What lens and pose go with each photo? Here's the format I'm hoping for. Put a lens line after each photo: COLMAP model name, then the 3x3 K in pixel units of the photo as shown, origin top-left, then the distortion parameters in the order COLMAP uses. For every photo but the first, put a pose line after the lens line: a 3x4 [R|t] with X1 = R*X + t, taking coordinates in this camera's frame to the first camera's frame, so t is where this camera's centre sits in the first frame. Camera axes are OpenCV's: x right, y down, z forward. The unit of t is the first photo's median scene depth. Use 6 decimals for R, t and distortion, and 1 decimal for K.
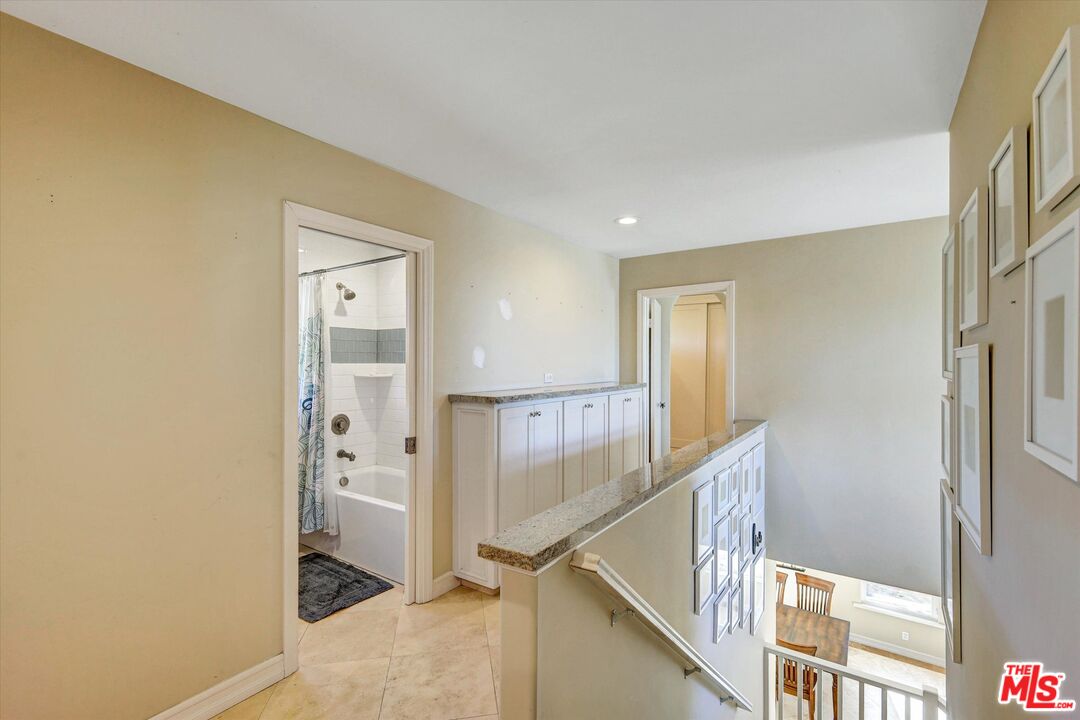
lens RADIAL K [[482.8, 0, 533.9], [0, 482.8, 354.0], [0, 0, 1]] dist [0.013112, -0.000580]
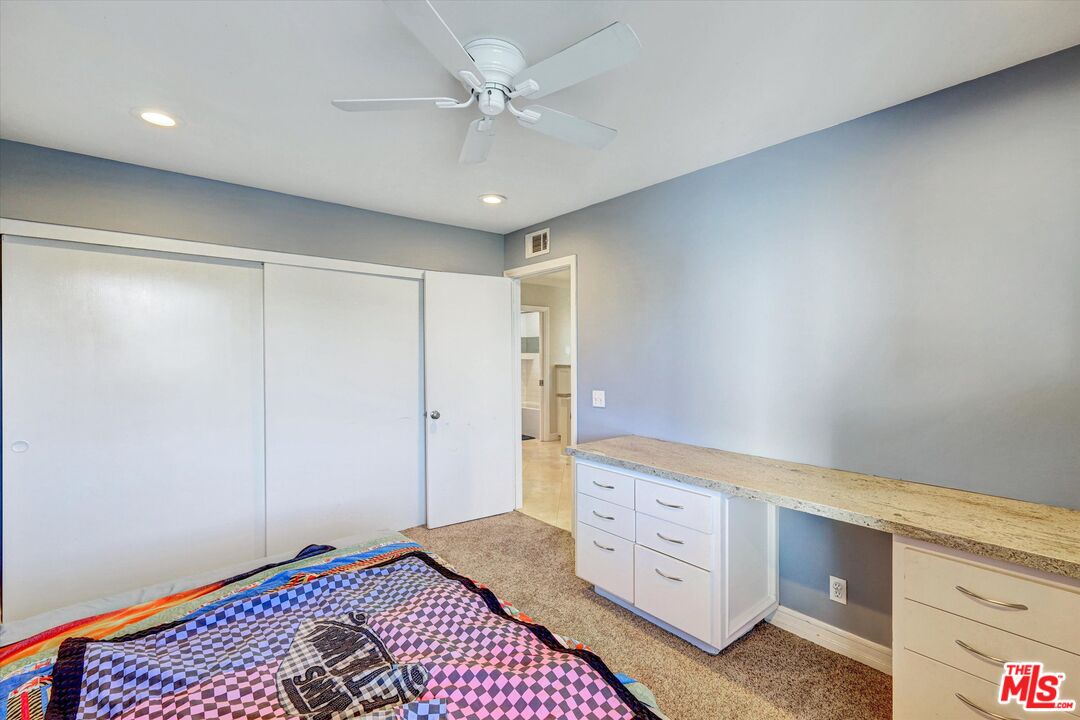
lens RADIAL K [[473.2, 0, 544.0], [0, 473.2, 348.8], [0, 0, 1]] dist [-0.001176, -0.000660]
pose [[0.968865, -0.005701, -0.247524, 0.385996], [0.006930, 0.999968, 0.004095, -0.013175], [0.247492, -0.005683, 0.968873, -1.447422]]
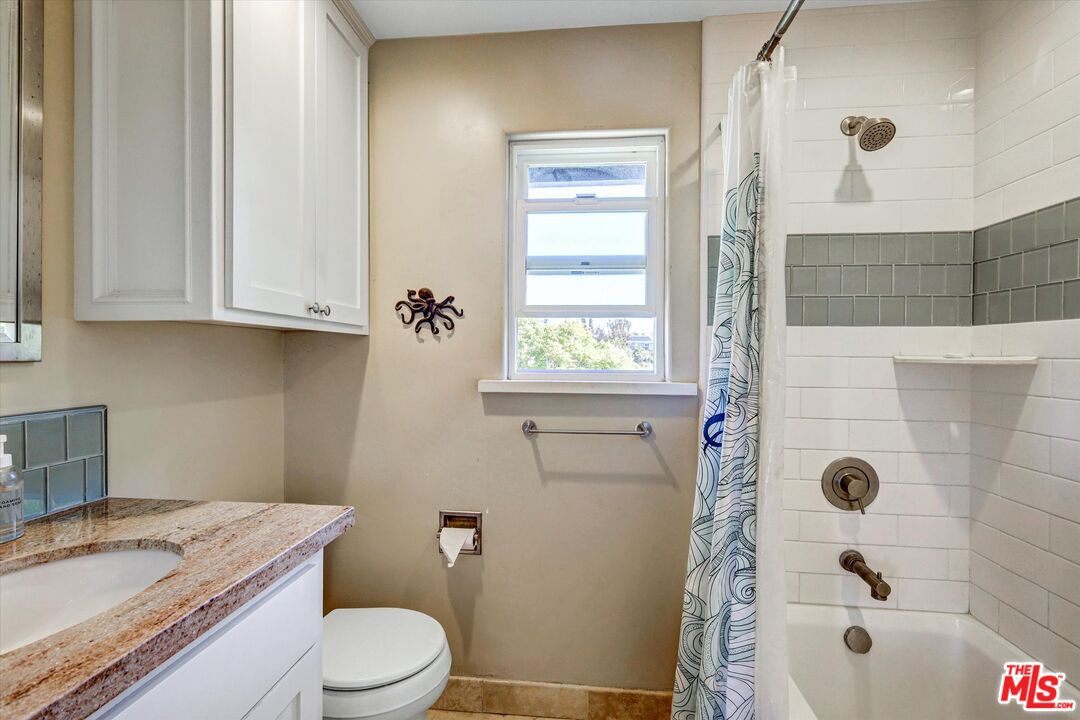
lens RADIAL K [[473.2, 0, 544.0], [0, 473.2, 348.8], [0, 0, 1]] dist [-0.001176, -0.000660]
pose [[0.485813, 0.005376, -0.874046, -0.218344], [0.002869, 0.999966, 0.007745, 0.039571], [0.874058, -0.006270, 0.485781, 0.695992]]
